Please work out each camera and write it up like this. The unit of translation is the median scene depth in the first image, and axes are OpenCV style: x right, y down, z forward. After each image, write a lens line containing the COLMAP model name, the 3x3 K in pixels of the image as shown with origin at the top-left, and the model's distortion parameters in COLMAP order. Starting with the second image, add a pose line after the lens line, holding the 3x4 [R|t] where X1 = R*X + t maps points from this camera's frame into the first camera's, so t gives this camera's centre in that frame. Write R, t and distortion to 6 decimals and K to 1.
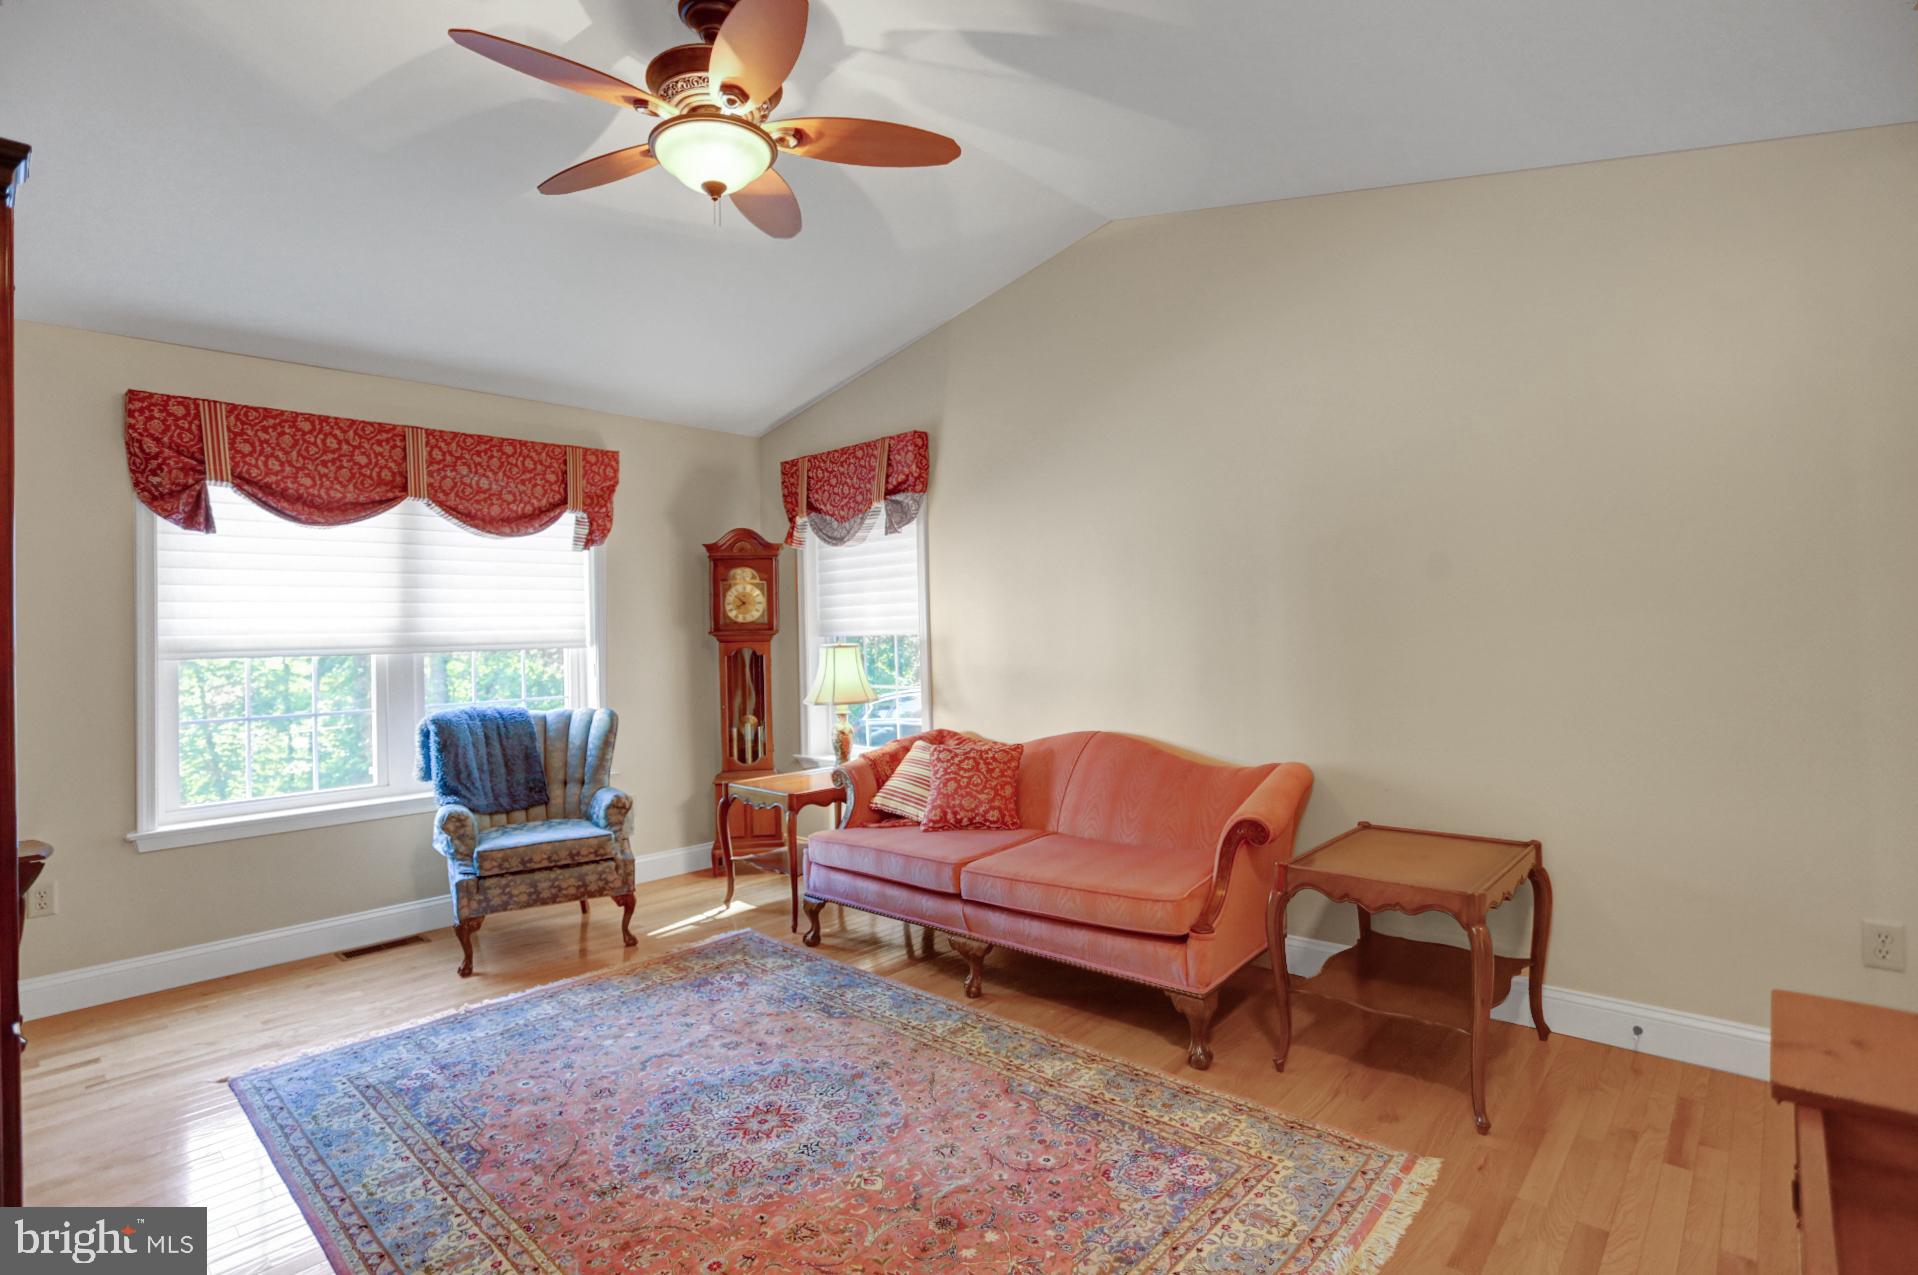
lens RADIAL K [[971.4, 0, 943.5], [0, 971.4, 623.7], [0, 0, 1]] dist [-0.072867, 0.035637]
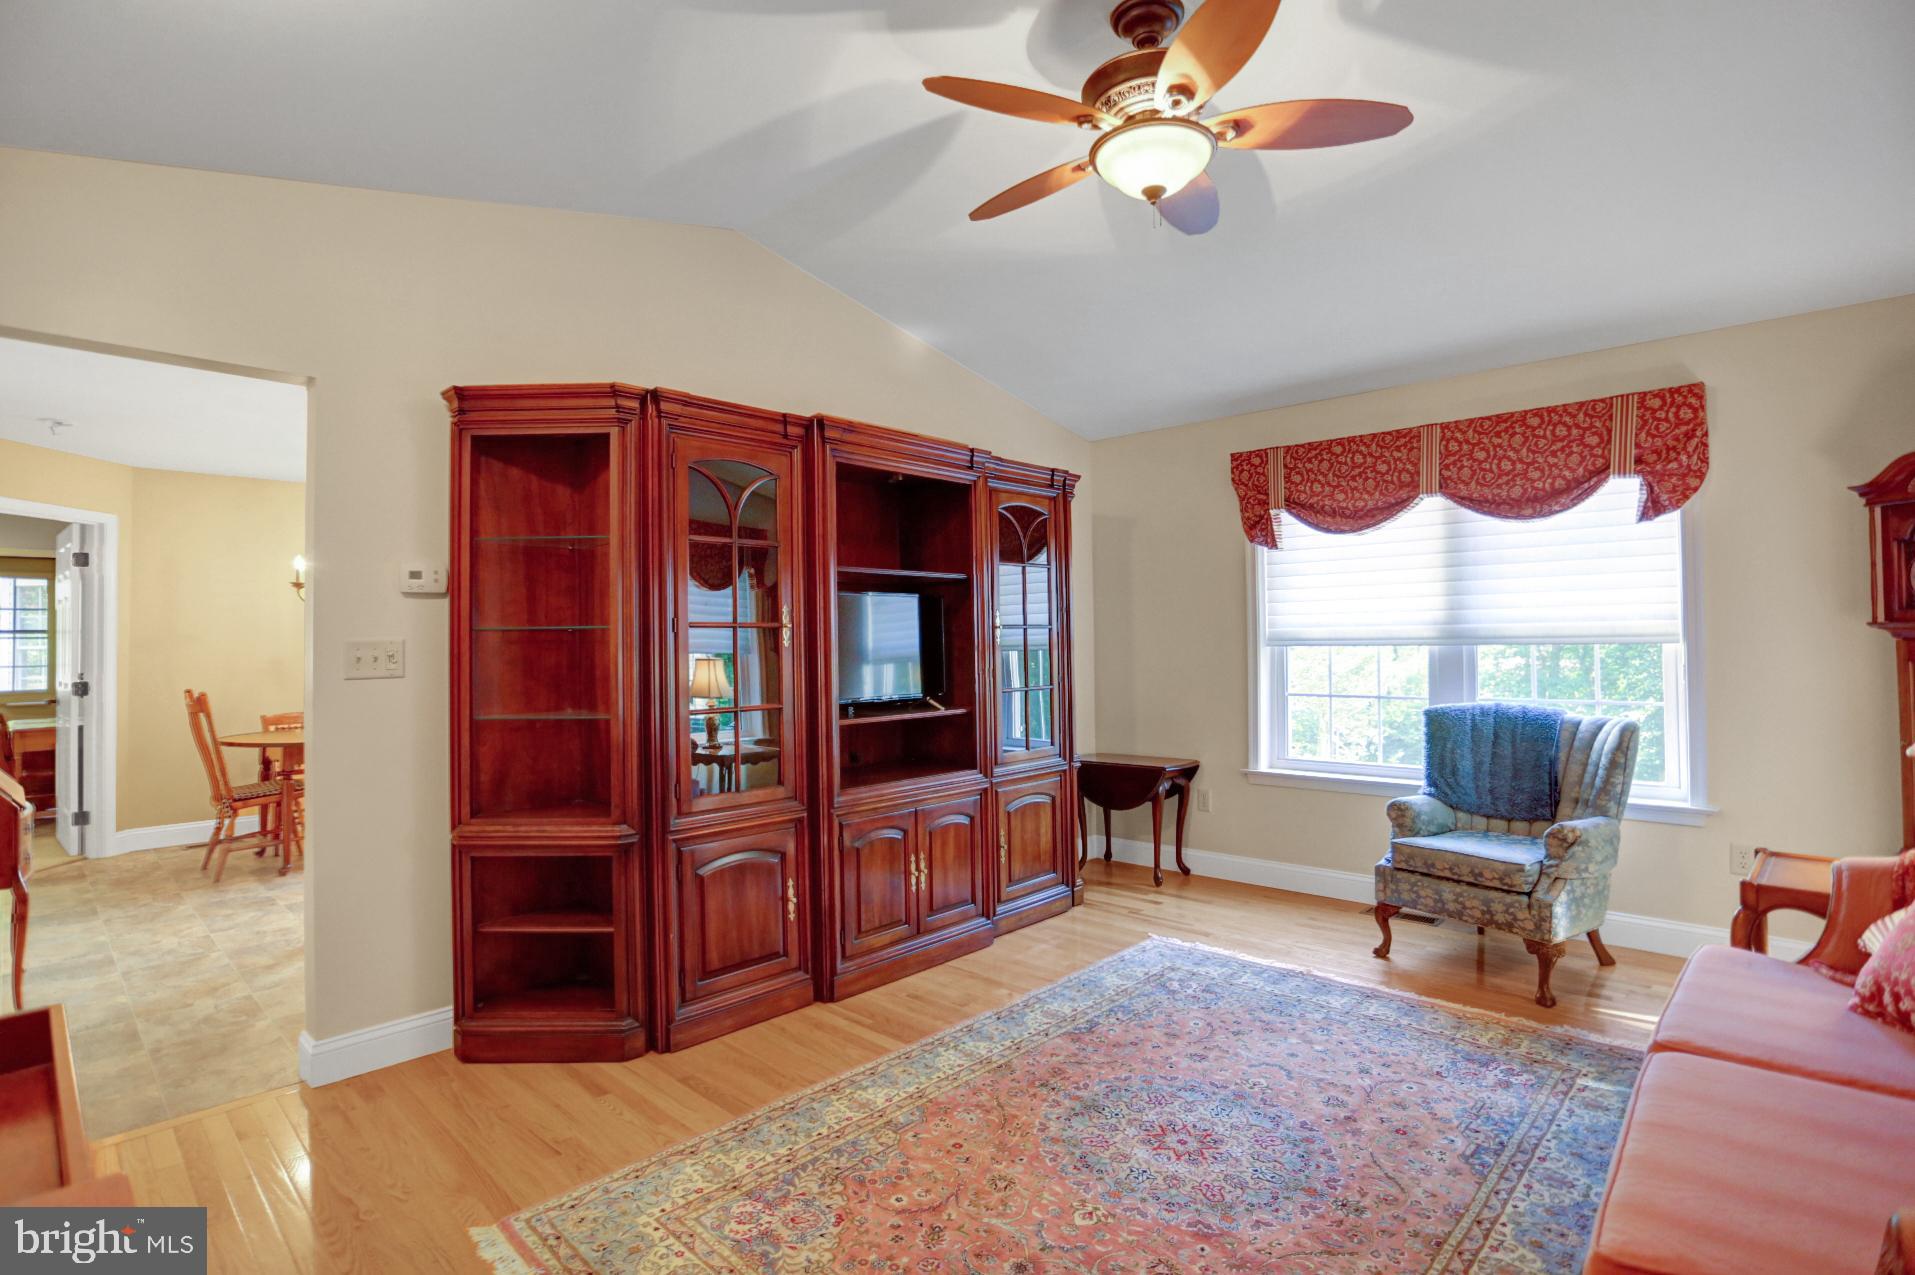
lens RADIAL K [[966.6, 0, 947.8], [0, 966.6, 635.6], [0, 0, 1]] dist [-0.084312, 0.040687]
pose [[-0.049941, 0.016782, -0.998611, 0.541757], [0.020453, 0.999666, 0.015777, -0.006861], [0.998543, -0.019637, -0.050268, 0.580521]]
